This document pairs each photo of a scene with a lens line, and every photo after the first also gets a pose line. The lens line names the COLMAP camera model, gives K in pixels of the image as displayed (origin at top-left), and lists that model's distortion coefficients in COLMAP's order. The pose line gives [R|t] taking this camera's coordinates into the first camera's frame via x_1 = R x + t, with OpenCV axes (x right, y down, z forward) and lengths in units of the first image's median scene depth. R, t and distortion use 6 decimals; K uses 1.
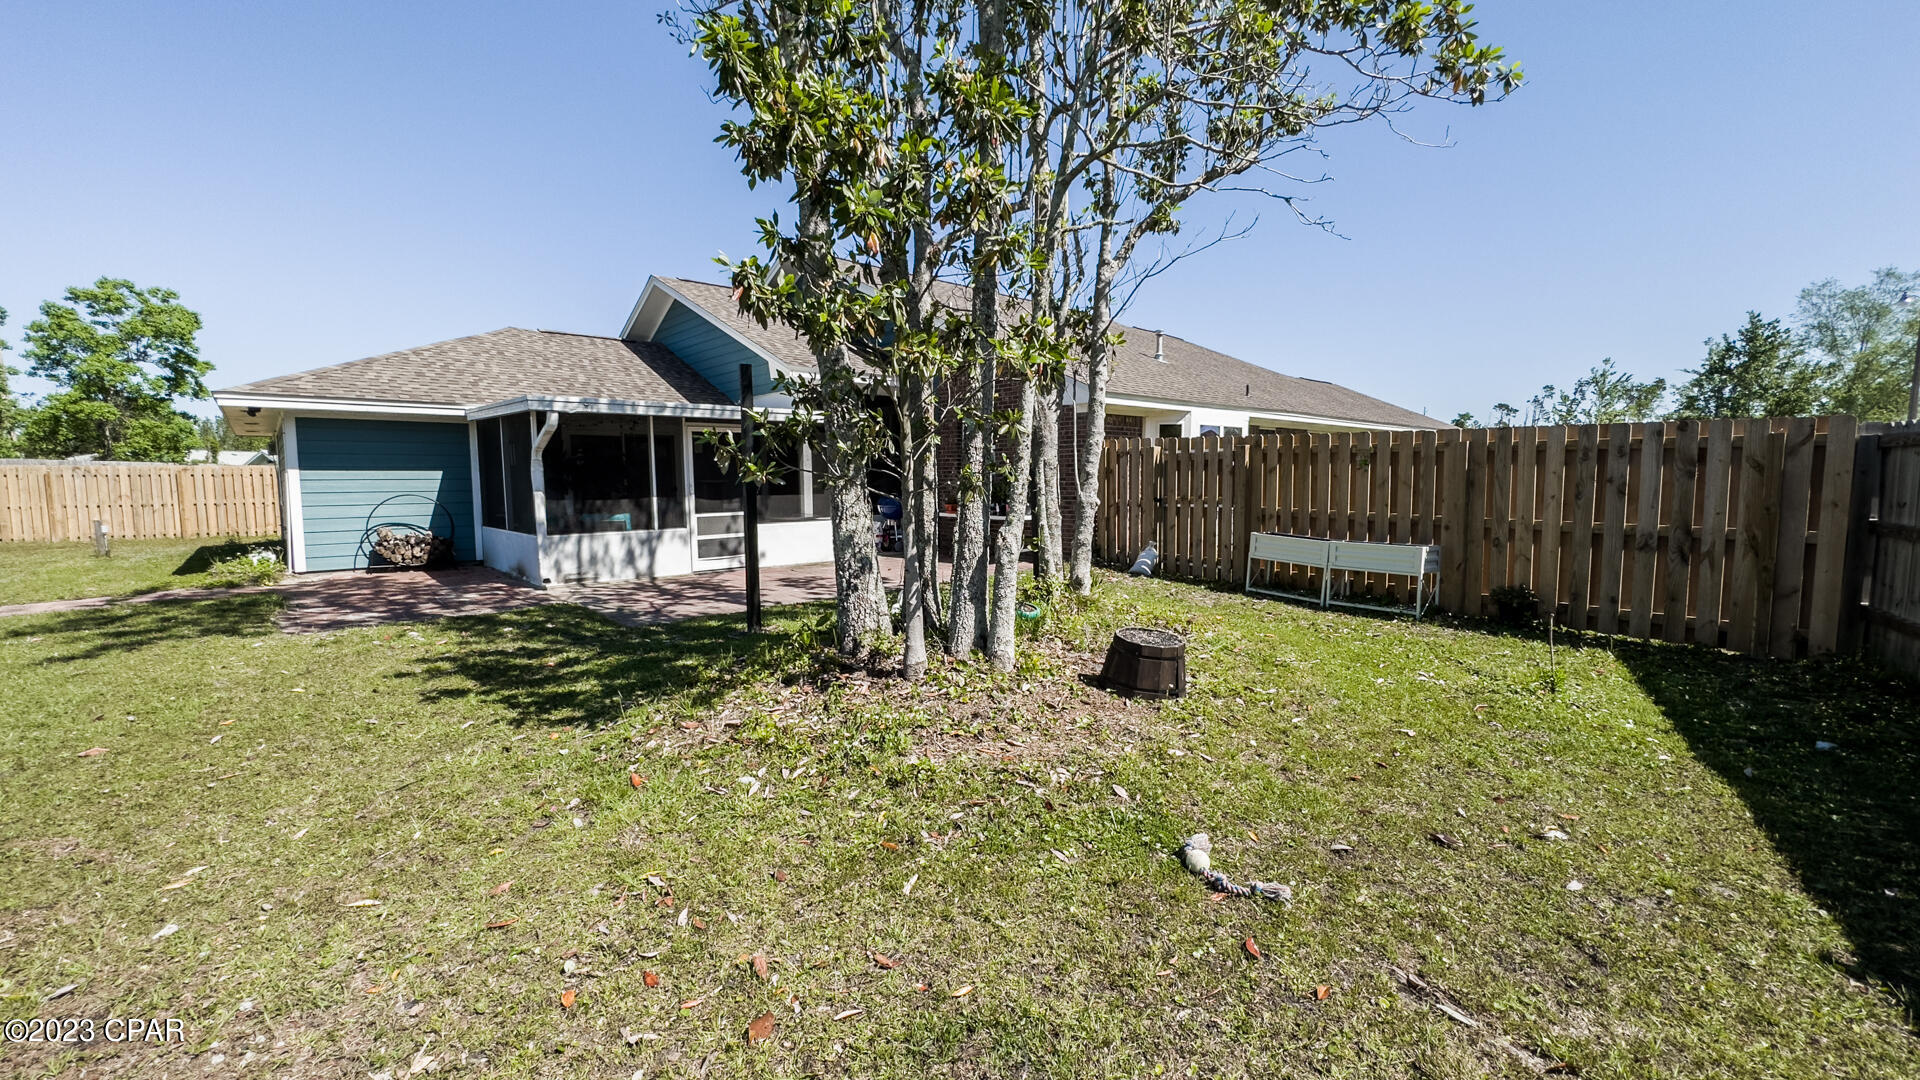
lens RADIAL K [[766.4, 0, 961.0], [0, 766.4, 544.5], [0, 0, 1]] dist [-0.000915, -0.000031]
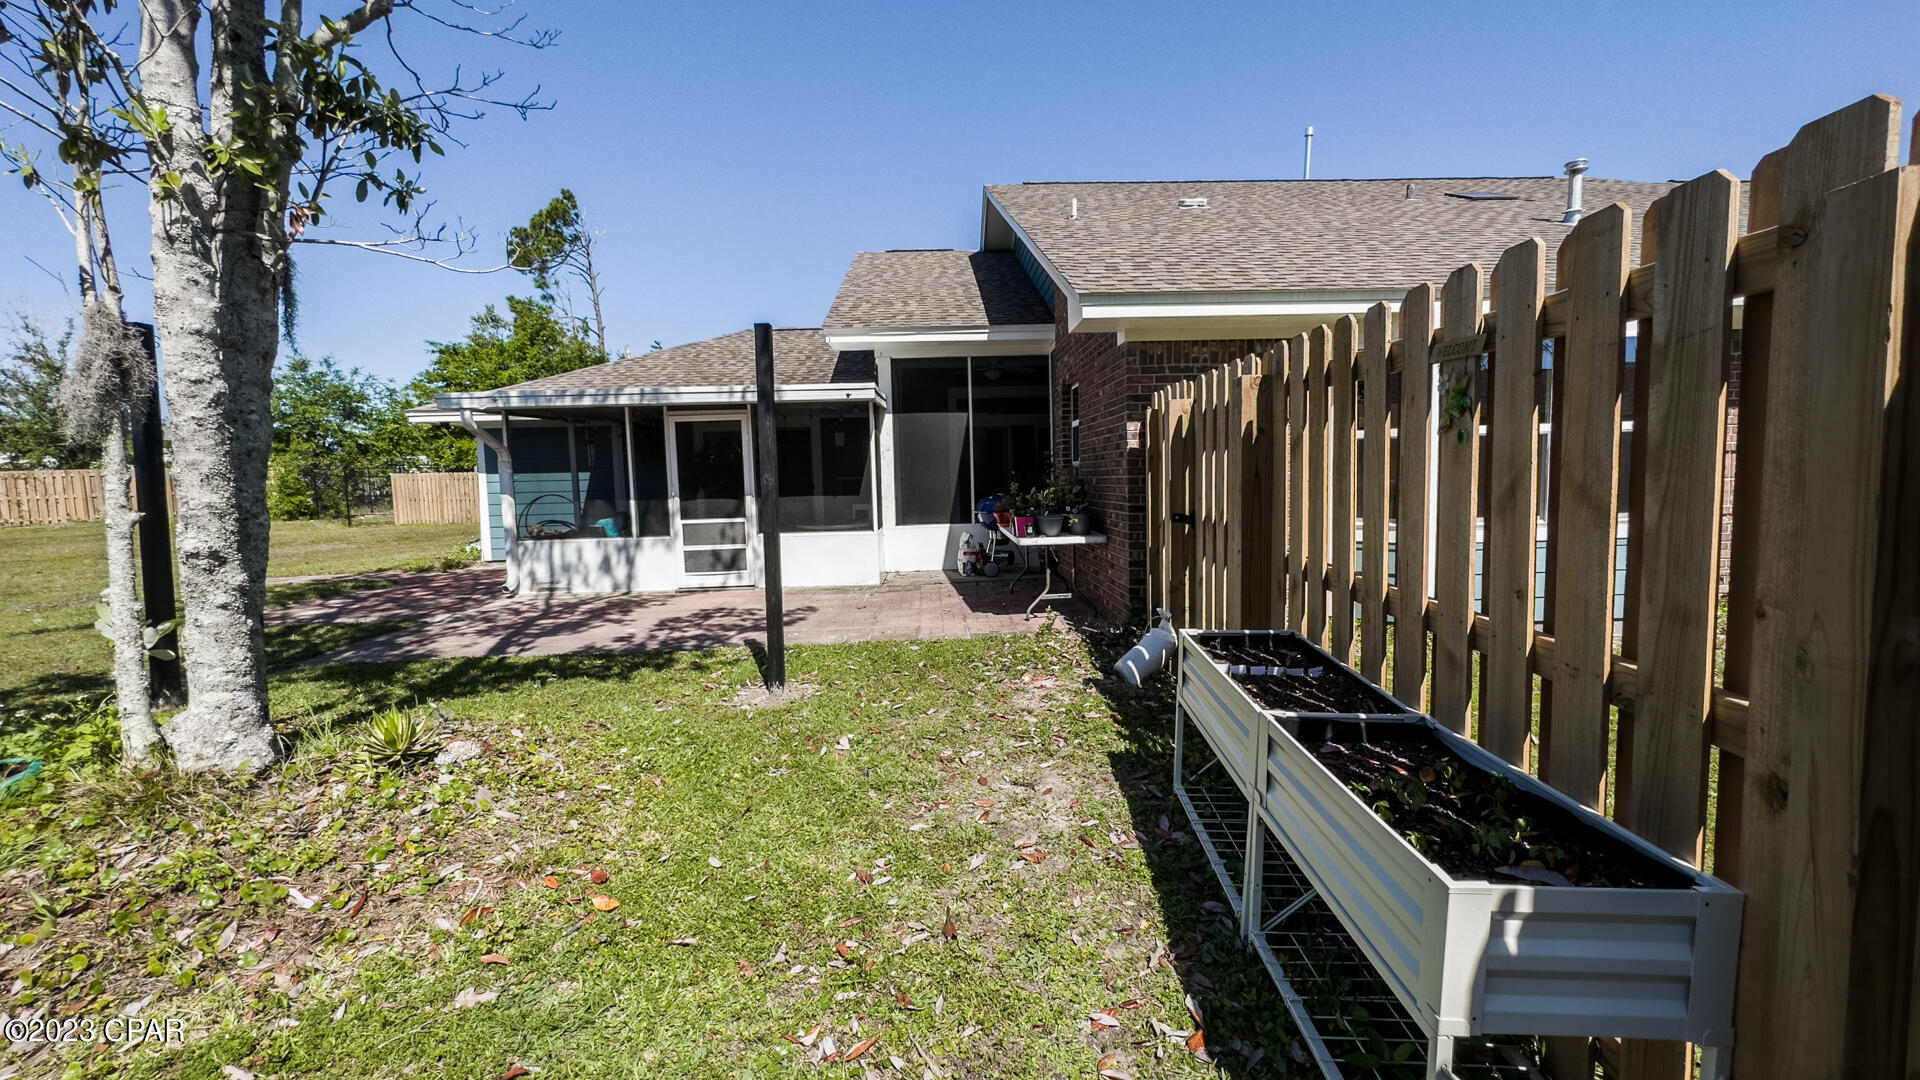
lens RADIAL K [[766.4, 0, 961.0], [0, 766.4, 544.5], [0, 0, 1]] dist [-0.000915, -0.000031]
pose [[0.761811, 0.048448, -0.645985, 0.443817], [-0.038050, 0.998824, 0.030039, -0.050565], [0.646681, 0.001696, 0.762759, 0.569167]]
